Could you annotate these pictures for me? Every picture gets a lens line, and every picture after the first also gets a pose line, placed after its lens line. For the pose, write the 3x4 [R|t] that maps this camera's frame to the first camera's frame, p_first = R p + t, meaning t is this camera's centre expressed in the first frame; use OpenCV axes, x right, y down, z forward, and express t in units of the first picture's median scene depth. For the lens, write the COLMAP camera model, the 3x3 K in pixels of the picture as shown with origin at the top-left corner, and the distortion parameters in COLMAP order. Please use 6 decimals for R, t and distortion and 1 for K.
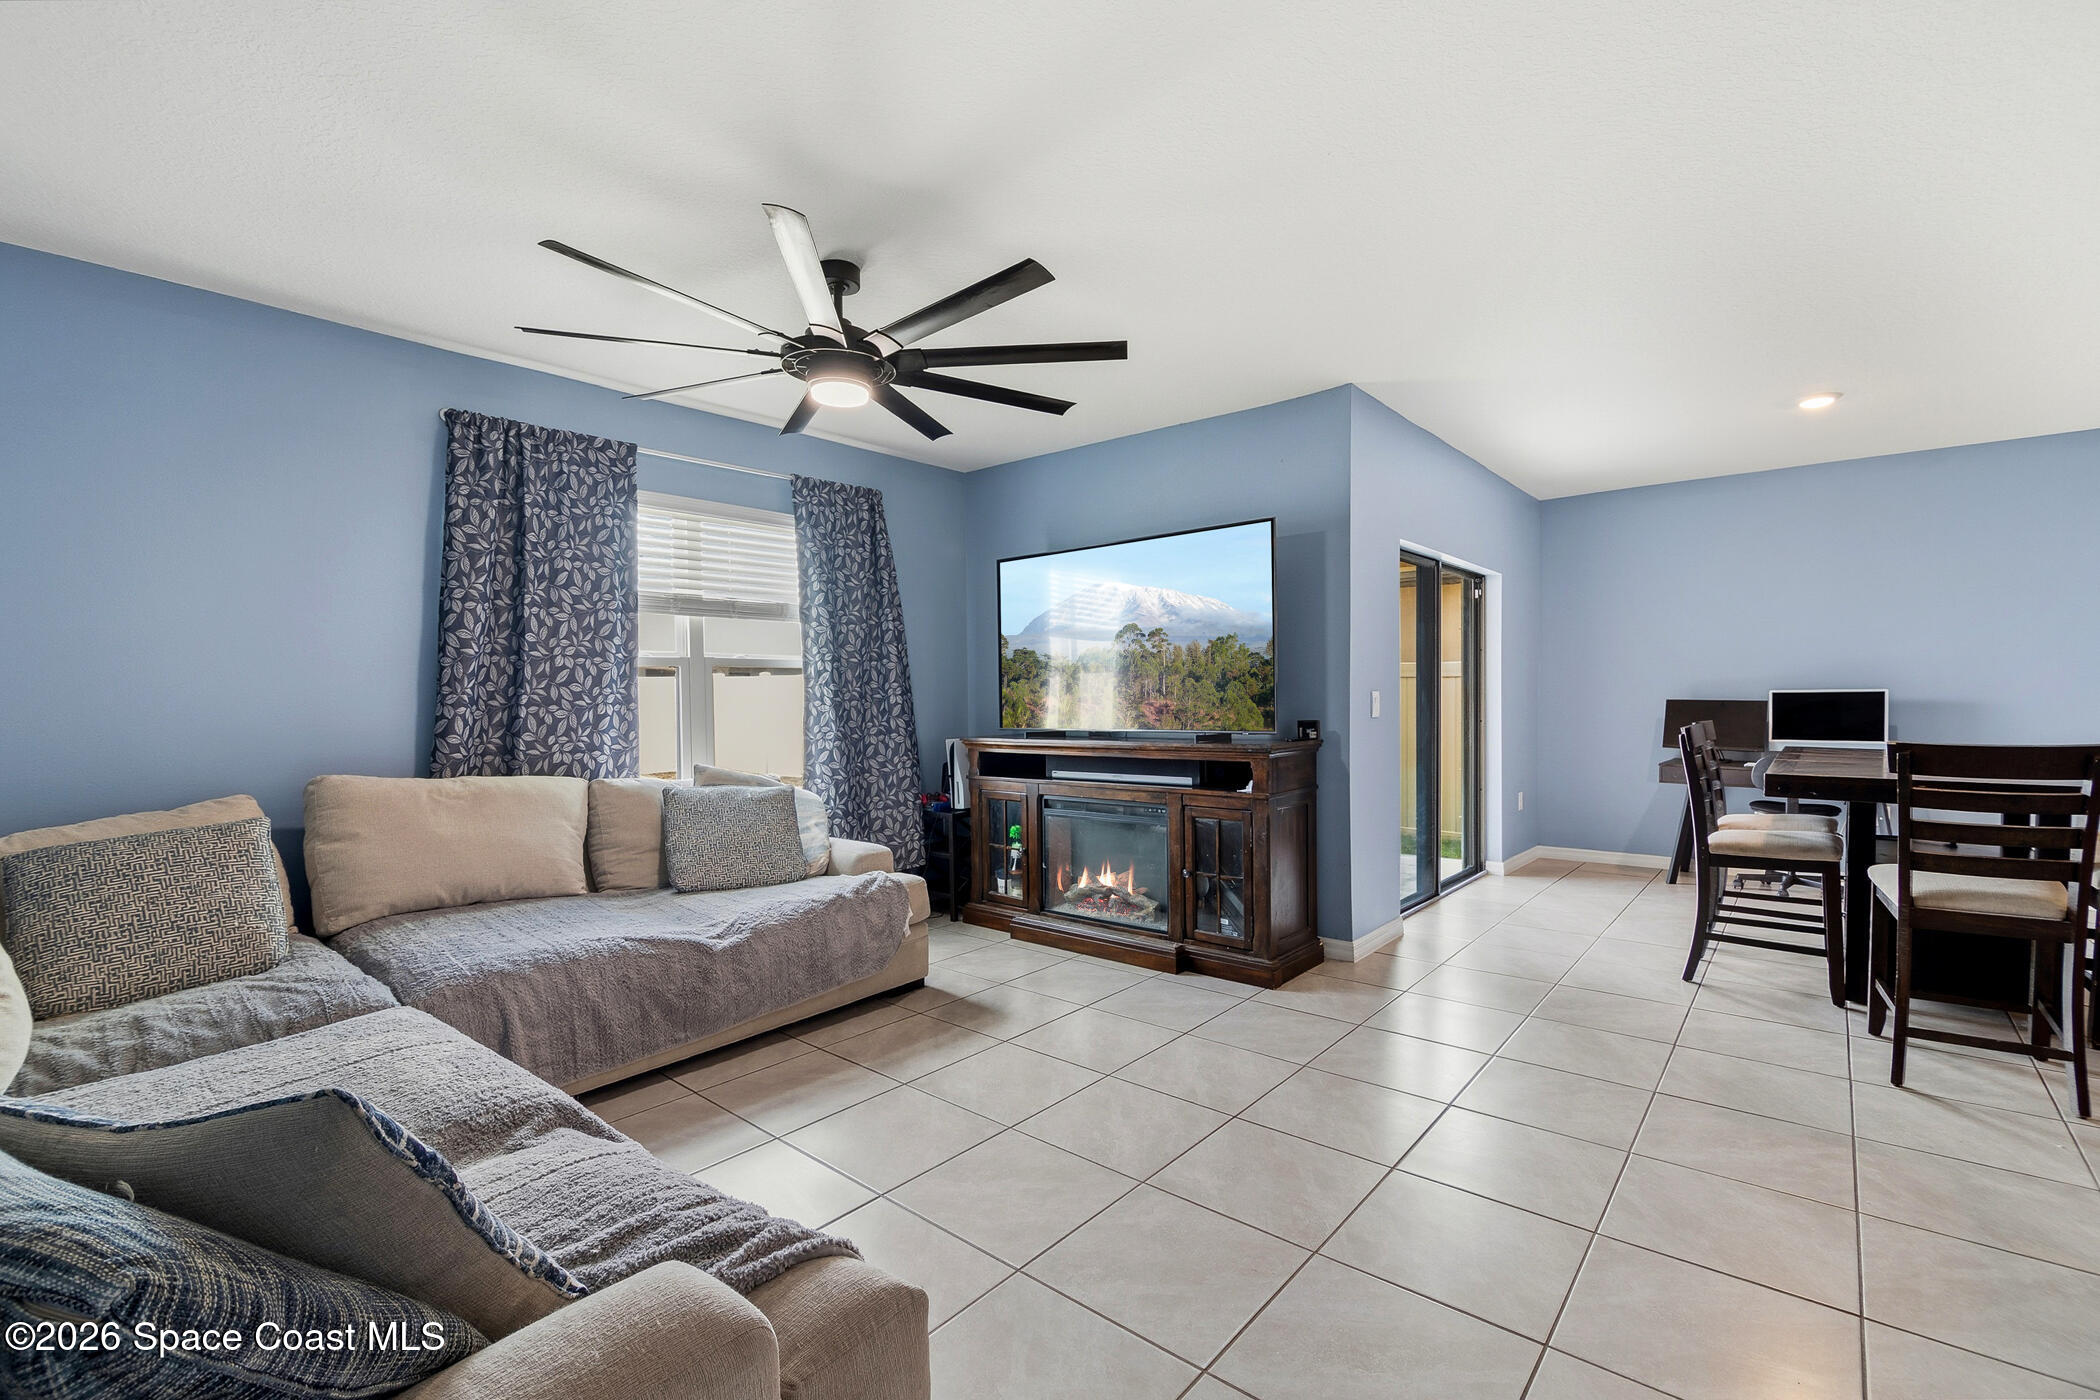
lens RADIAL K [[909.1, 0, 1027.6], [0, 909.1, 682.8], [0, 0, 1]] dist [0.000021, 0.000123]
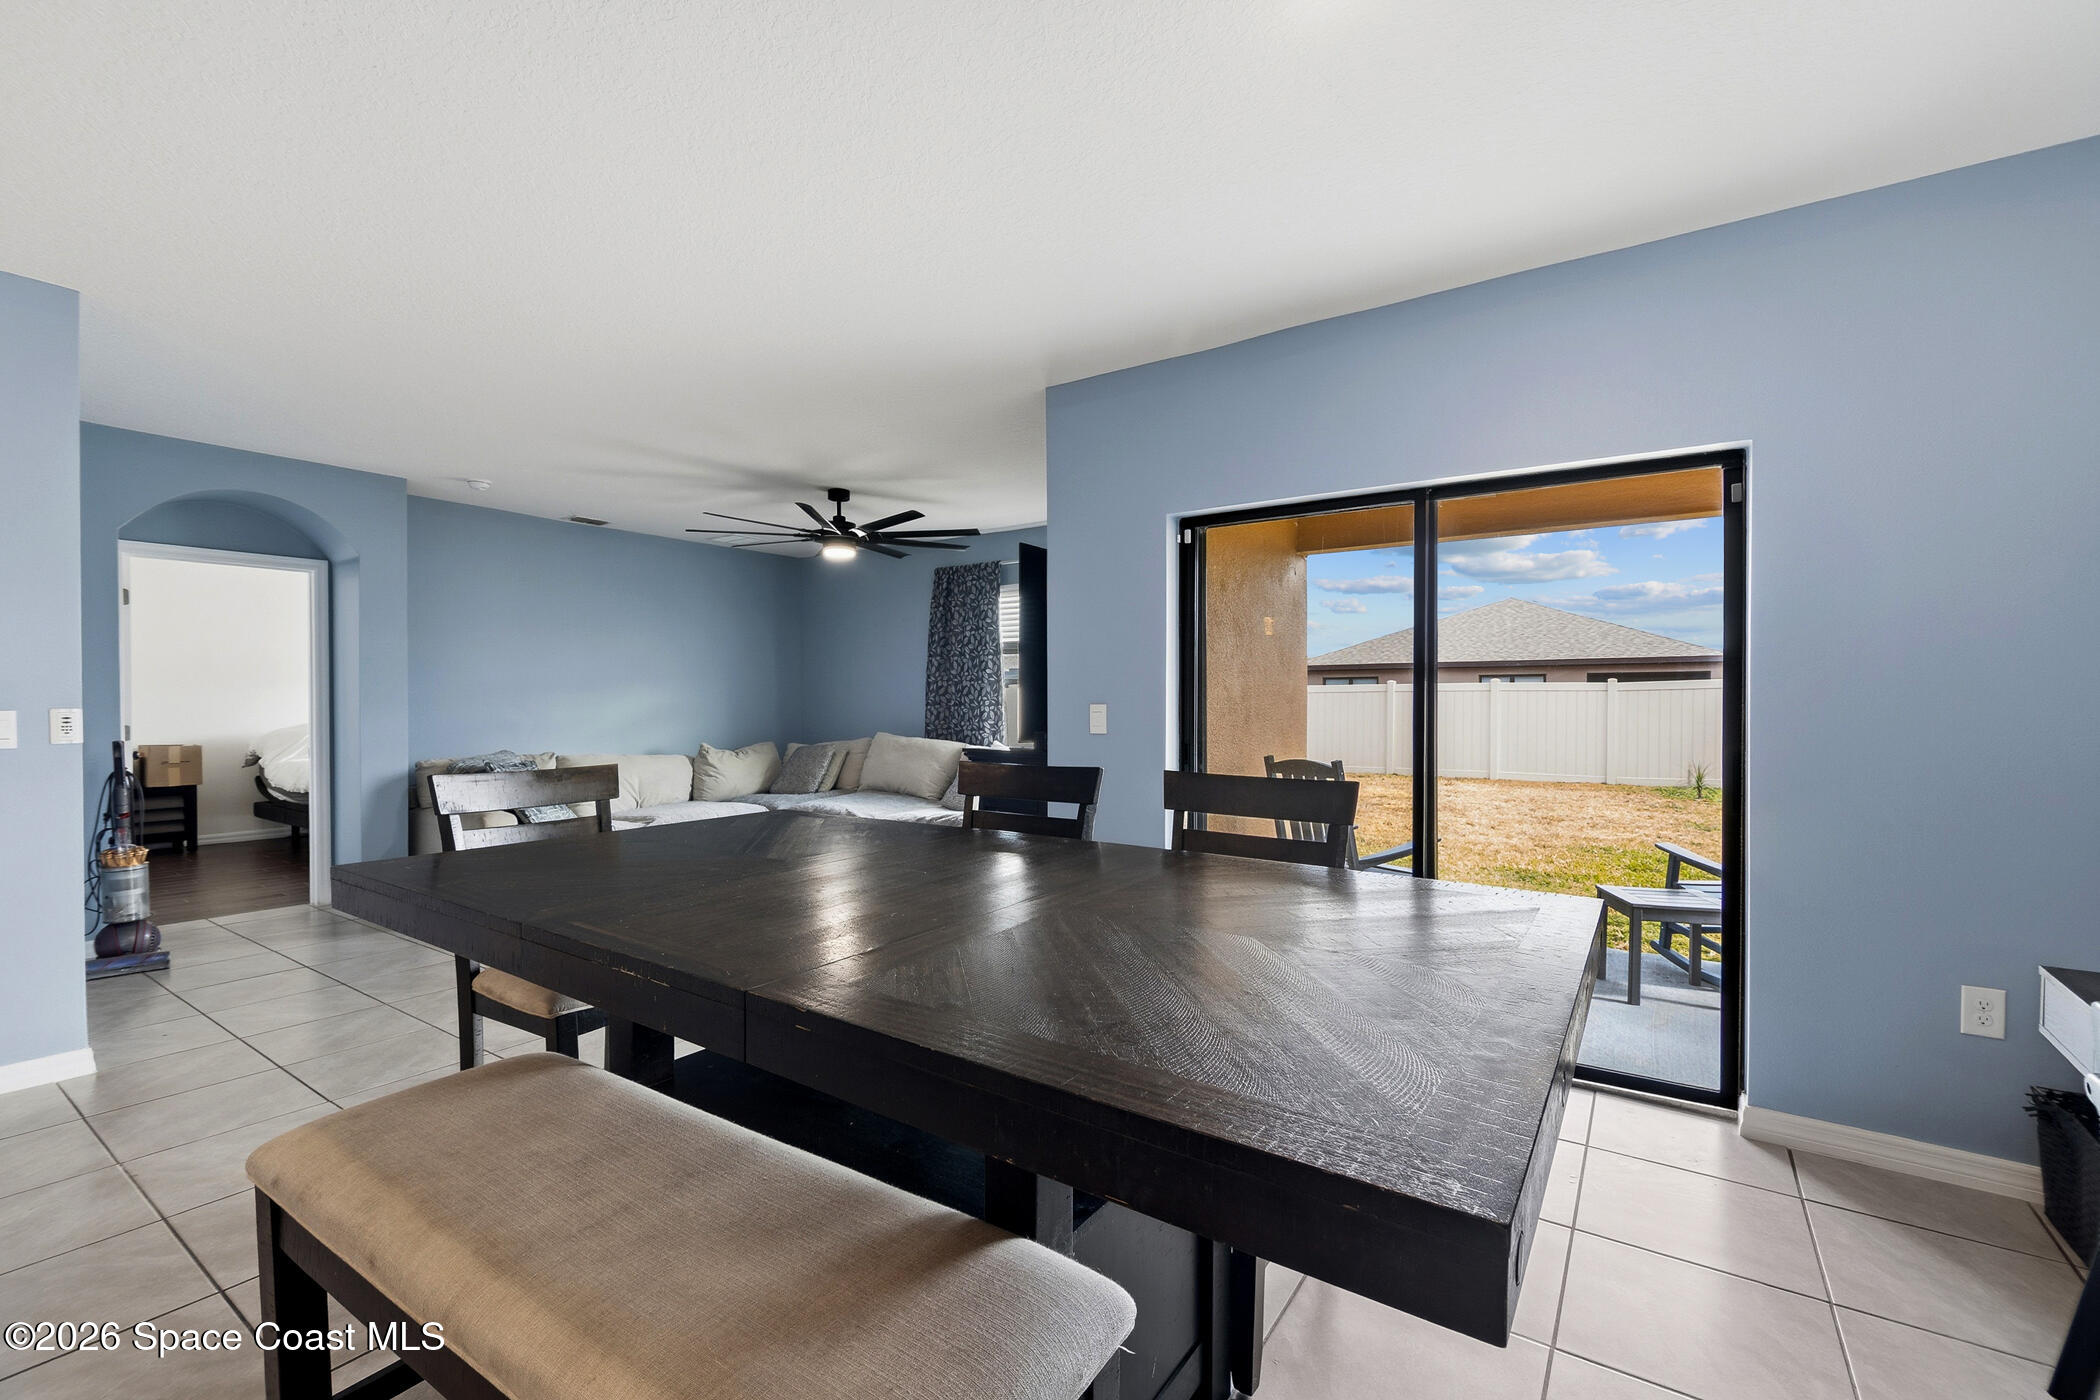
lens RADIAL K [[886.4, 0, 1046.5], [0, 886.4, 710.3], [0, 0, 1]] dist [0.001438, 0.000125]
pose [[0.117540, 0.007510, -0.993040, 1.375487], [0.004632, 0.999956, 0.008110, 0.019221], [0.993057, -0.005553, 0.117500, 0.931699]]
